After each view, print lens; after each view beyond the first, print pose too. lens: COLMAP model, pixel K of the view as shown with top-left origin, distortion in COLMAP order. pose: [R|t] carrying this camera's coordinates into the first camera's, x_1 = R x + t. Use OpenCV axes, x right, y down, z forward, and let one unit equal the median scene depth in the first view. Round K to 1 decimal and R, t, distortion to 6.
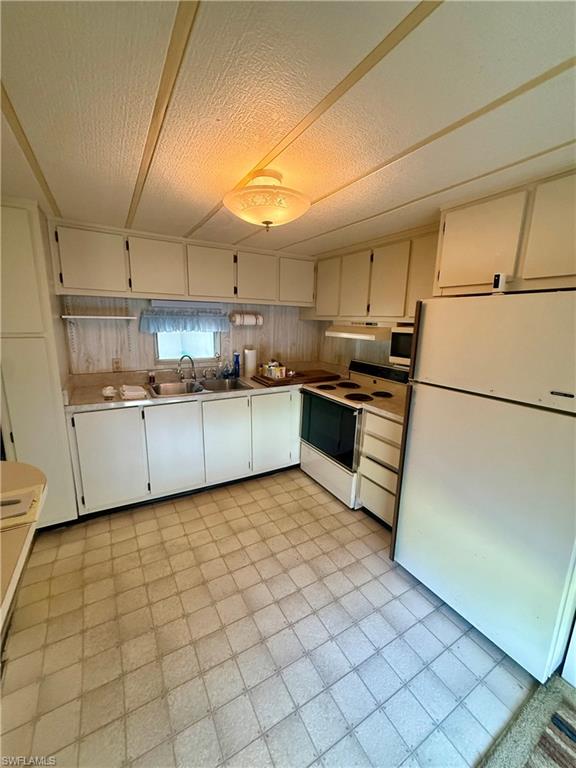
lens RADIAL K [[306.6, 0, 286.2], [0, 306.6, 383.1], [0, 0, 1]] dist [-0.000690, 0.000179]
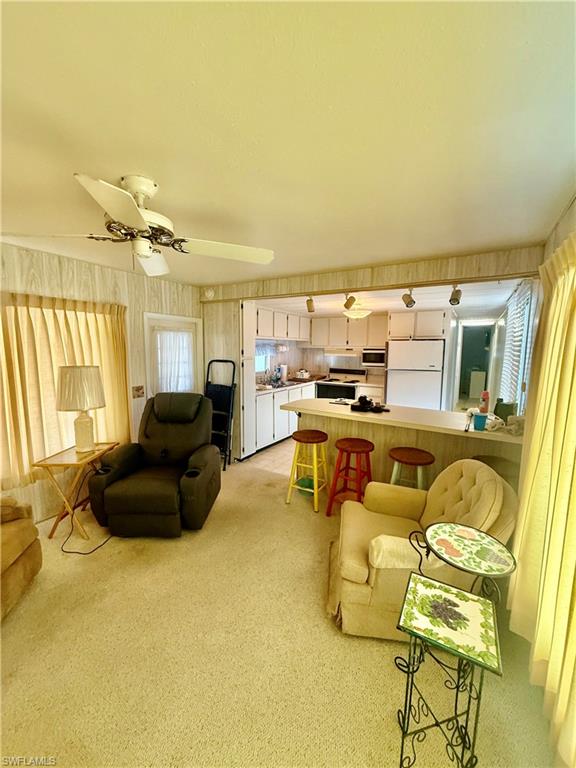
lens RADIAL K [[306.6, 0, 289.7], [0, 306.6, 385.7], [0, 0, 1]] dist [-0.000690, 0.000179]
pose [[0.869988, -0.078626, 0.486763, -1.497579], [0.112789, 0.992763, -0.041228, 0.139079], [-0.479999, 0.090770, 0.872561, -0.886855]]
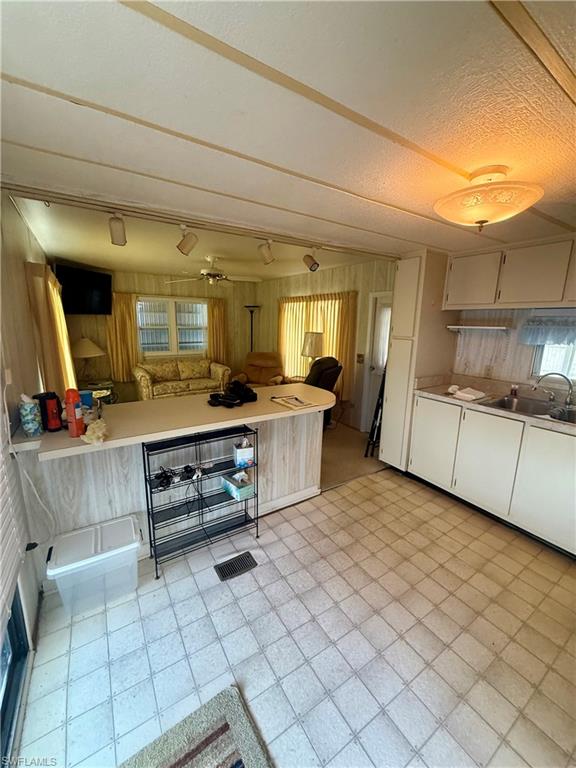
lens RADIAL K [[306.6, 0, 287.8], [0, 306.6, 386.2], [0, 0, 1]] dist [-0.000690, 0.000179]
pose [[0.050063, 0.183391, -0.981764, 0.583032], [-0.222723, 0.960293, 0.168023, -0.043780], [0.973595, 0.210250, 0.088921, 0.283916]]
